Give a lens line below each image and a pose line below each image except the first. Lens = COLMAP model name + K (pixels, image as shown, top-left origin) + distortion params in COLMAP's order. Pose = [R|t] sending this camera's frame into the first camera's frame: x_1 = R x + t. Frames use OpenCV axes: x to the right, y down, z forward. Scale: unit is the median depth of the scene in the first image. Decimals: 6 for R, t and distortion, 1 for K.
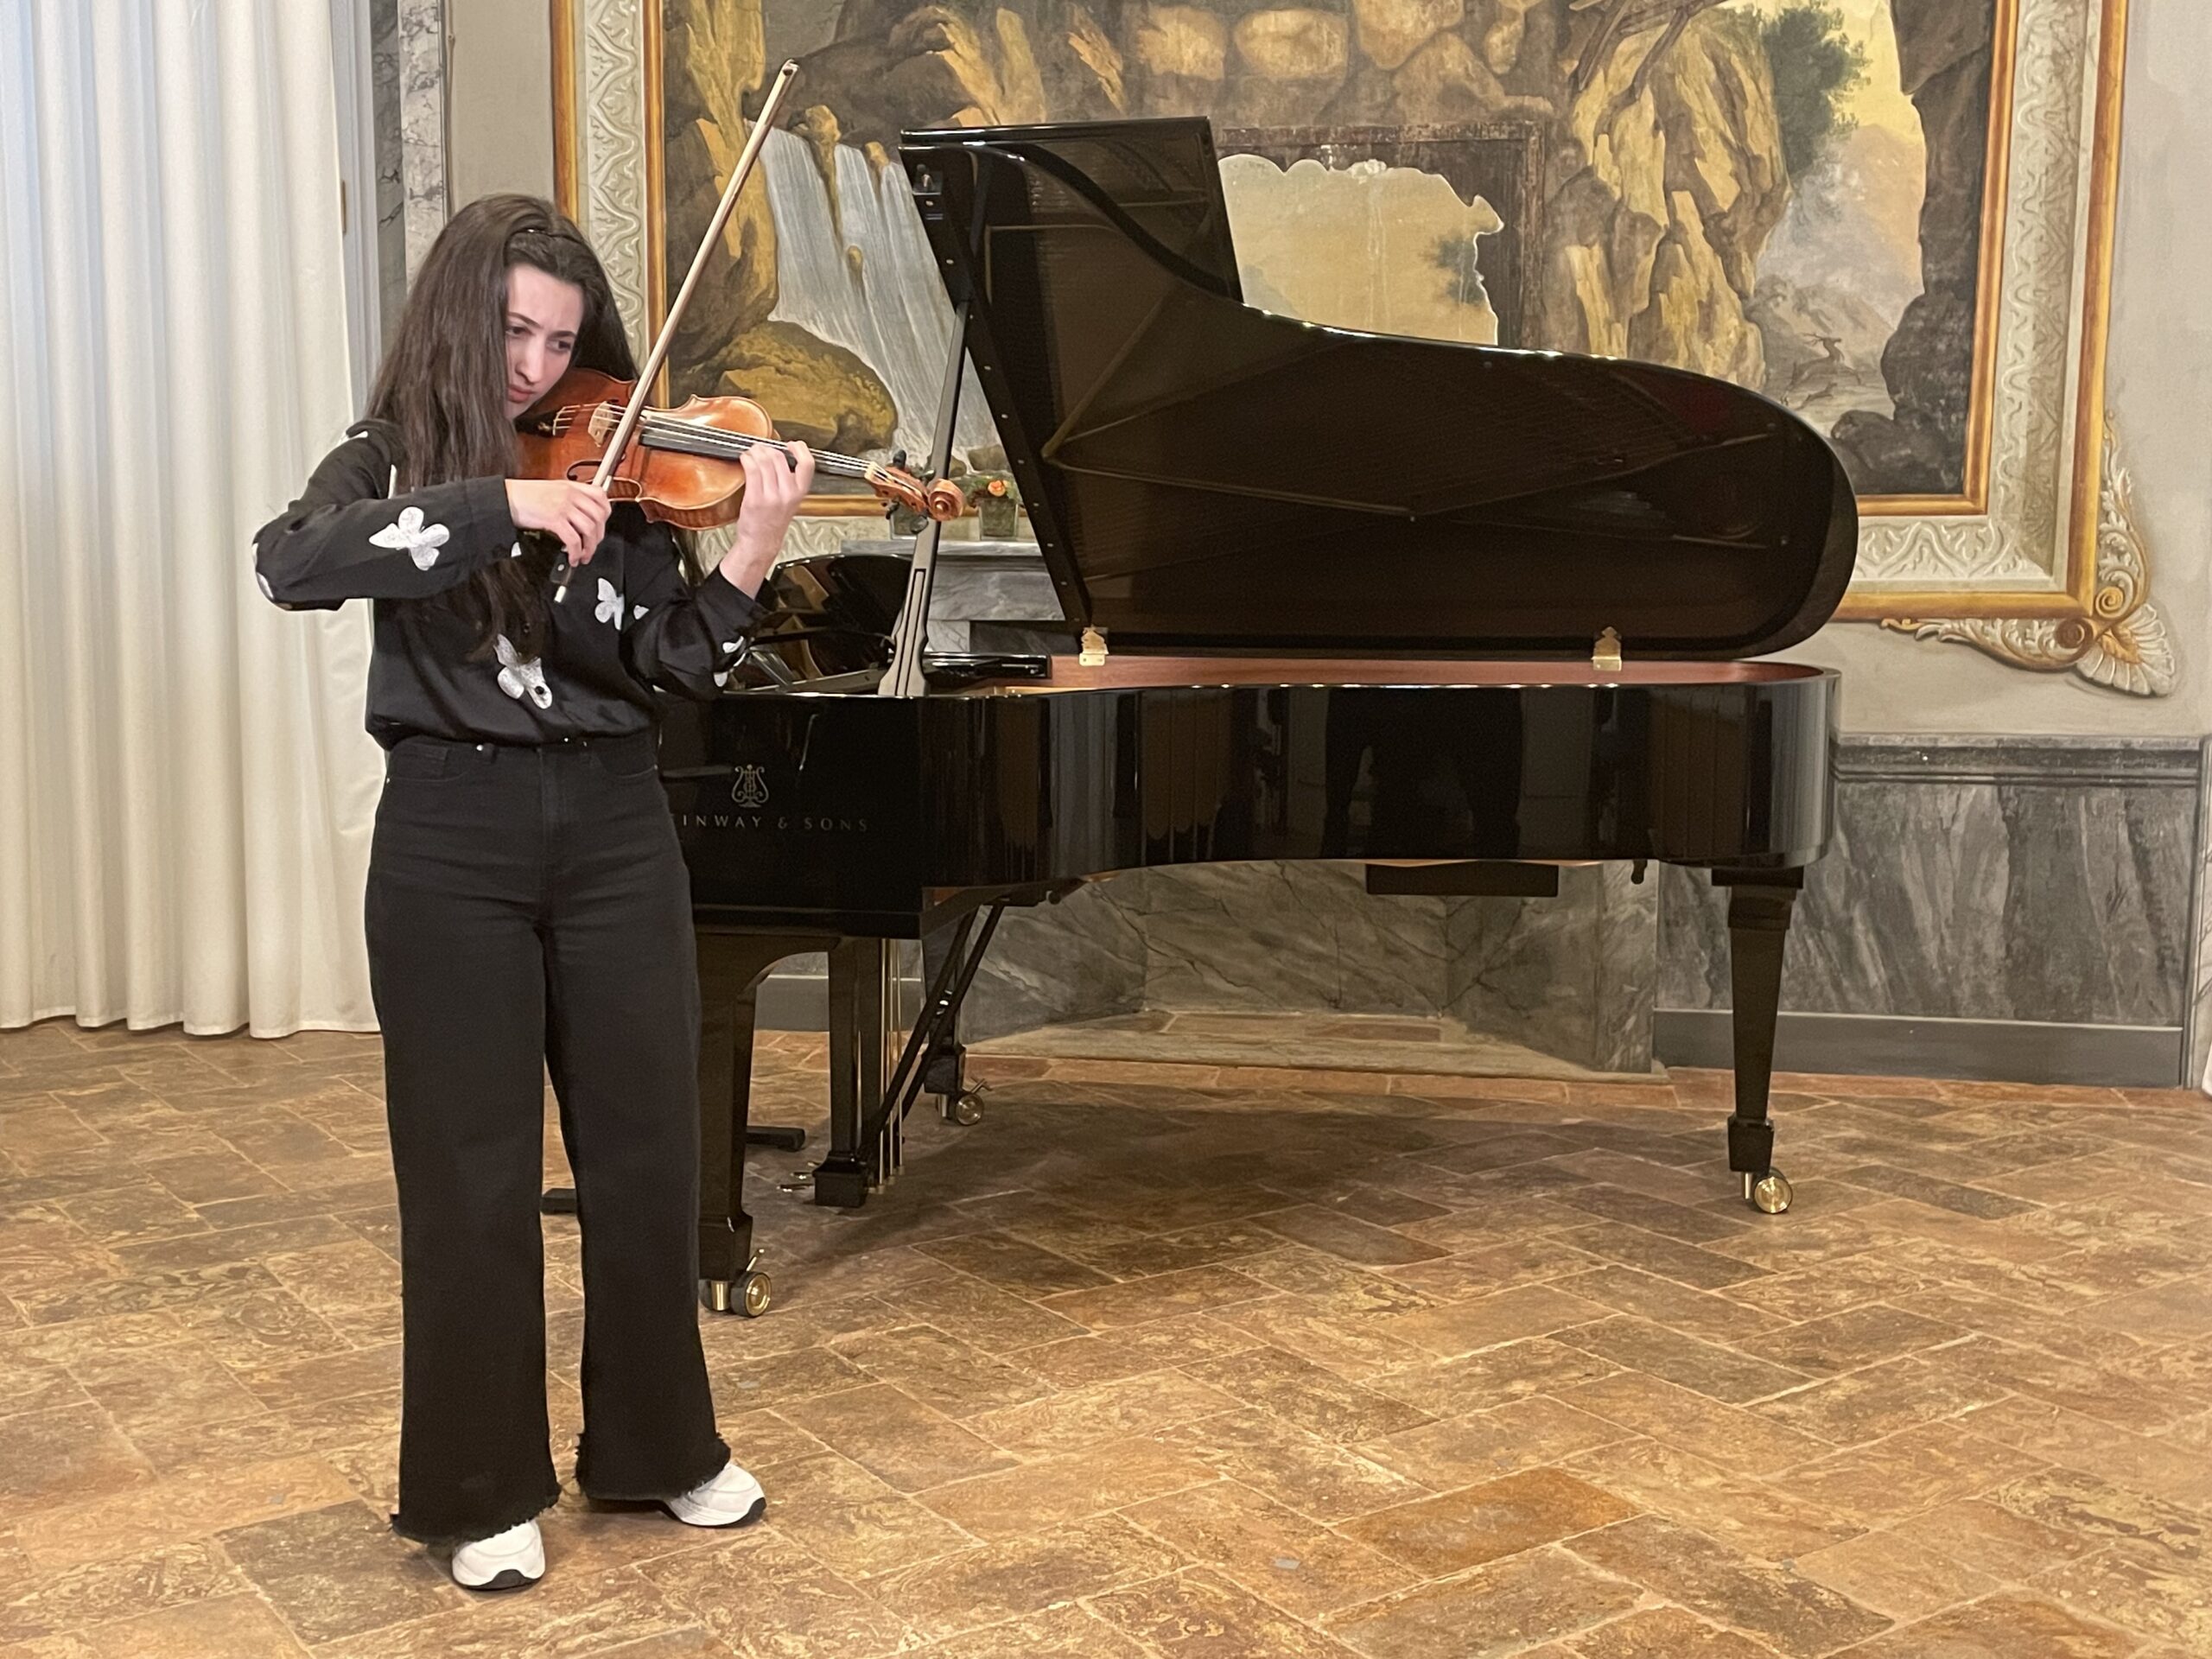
lens RADIAL K [[2391.3, 0, 1101.3], [0, 2391.3, 838.8], [0, 0, 1]] dist [0.045967, 0.000000]
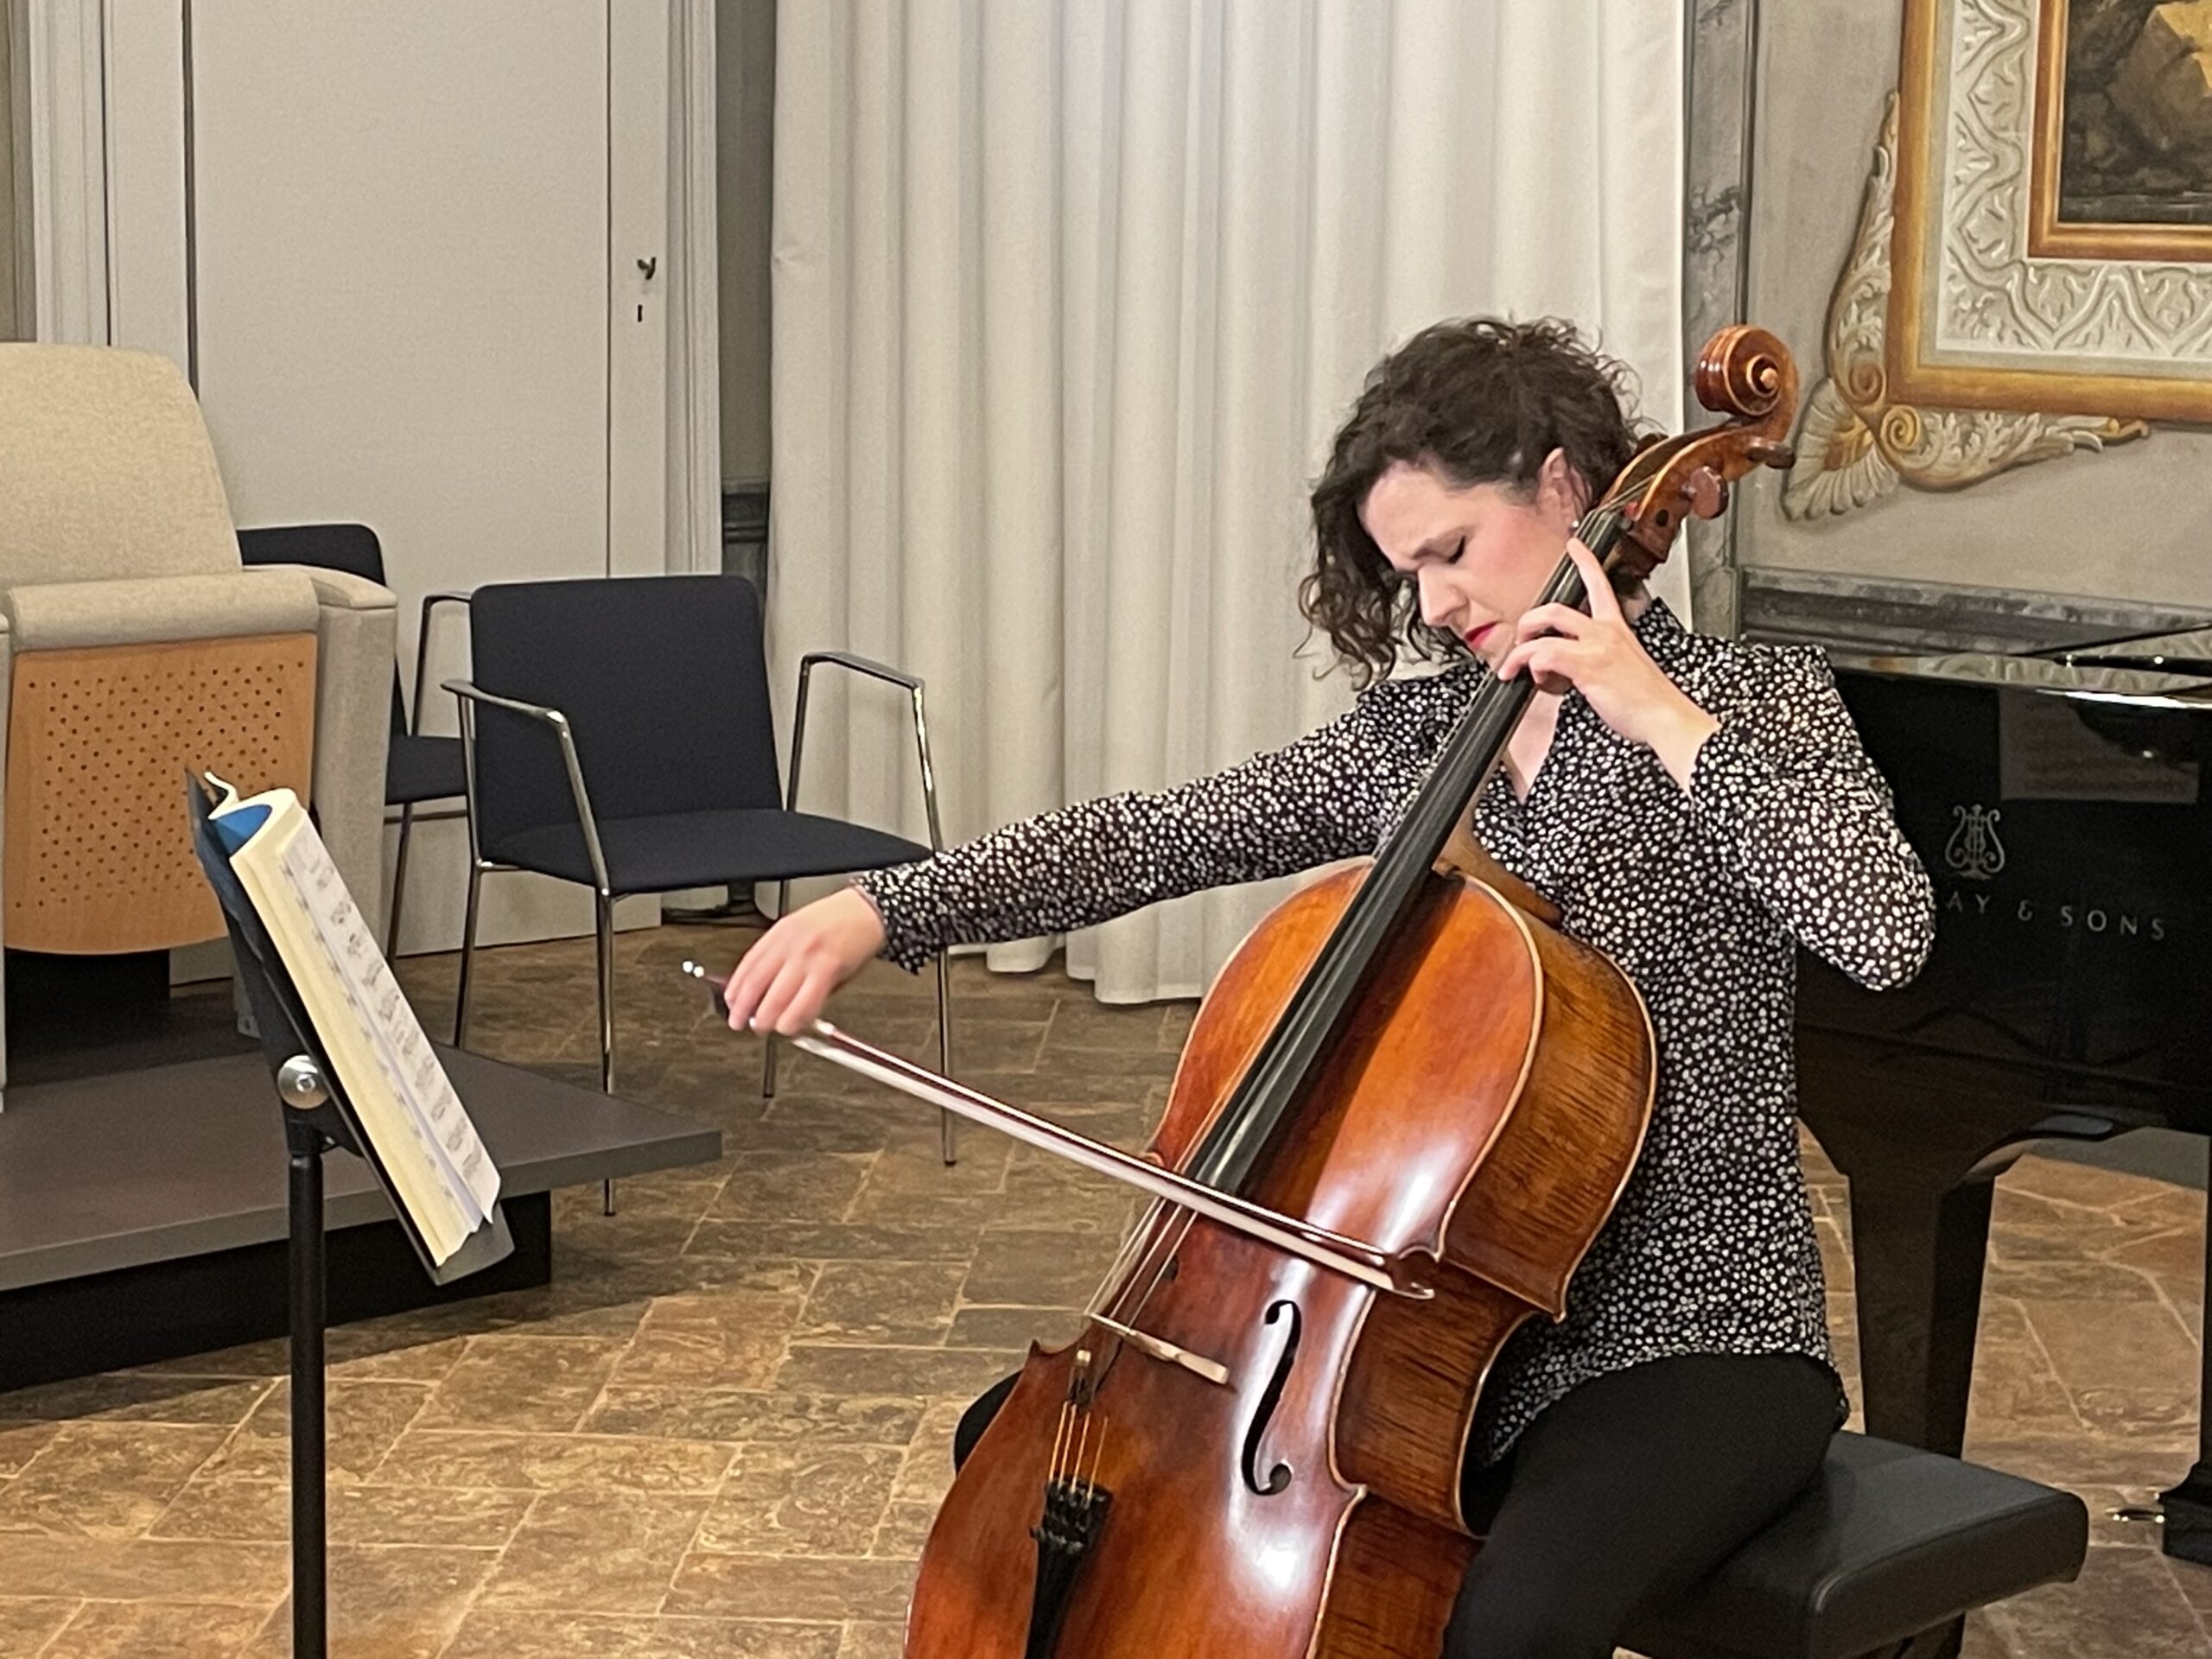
lens RADIAL K [[4244.2, 0, 1107.3], [0, 4244.2, 830.2], [0, 0, 1]] dist [0.118822, 0.000000]
pose [[0.780958, 0.102716, -0.616079, 0.313235], [-0.081094, 0.994711, 0.063046, -0.049980], [0.619297, 0.000724, 0.785157, 0.062709]]
